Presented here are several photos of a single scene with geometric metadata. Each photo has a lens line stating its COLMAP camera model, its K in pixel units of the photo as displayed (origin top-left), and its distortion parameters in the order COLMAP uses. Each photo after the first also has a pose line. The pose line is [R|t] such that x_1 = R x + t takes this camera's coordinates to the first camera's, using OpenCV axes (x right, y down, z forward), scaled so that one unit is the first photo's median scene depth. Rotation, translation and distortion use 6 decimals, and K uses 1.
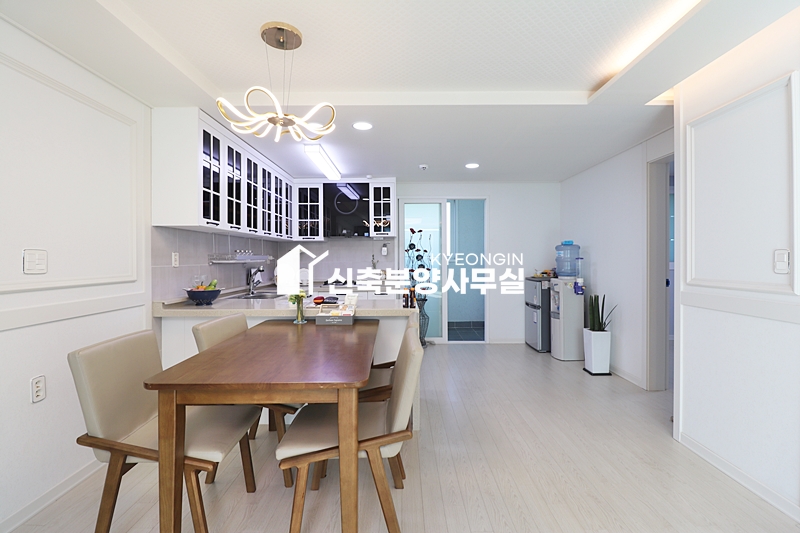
lens RADIAL K [[372.5, 0, 404.7], [0, 372.5, 259.9], [0, 0, 1]] dist [-0.009619, -0.002959]
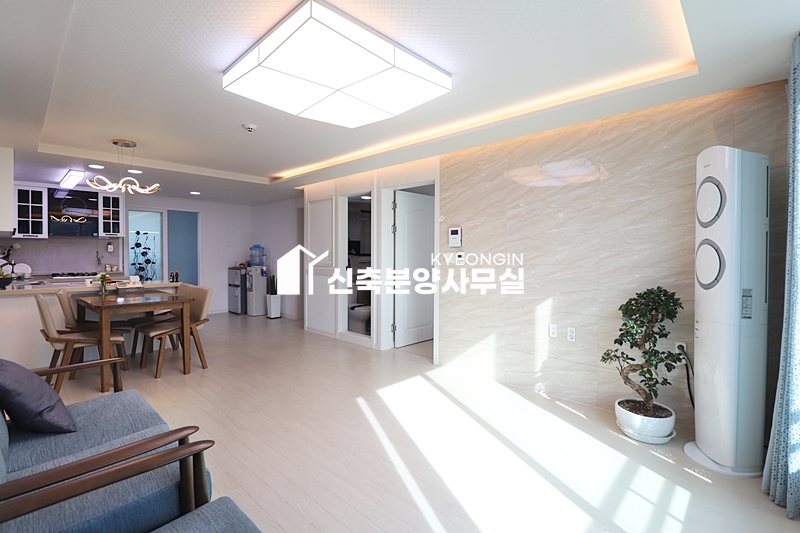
lens RADIAL K [[372.5, 0, 405.2], [0, 372.5, 261.9], [0, 0, 1]] dist [-0.009619, -0.002959]
pose [[0.682969, -0.008557, 0.730398, -0.296495], [-0.002293, 0.999901, 0.013858, 0.002030], [-0.730444, -0.011139, 0.682882, -0.567453]]
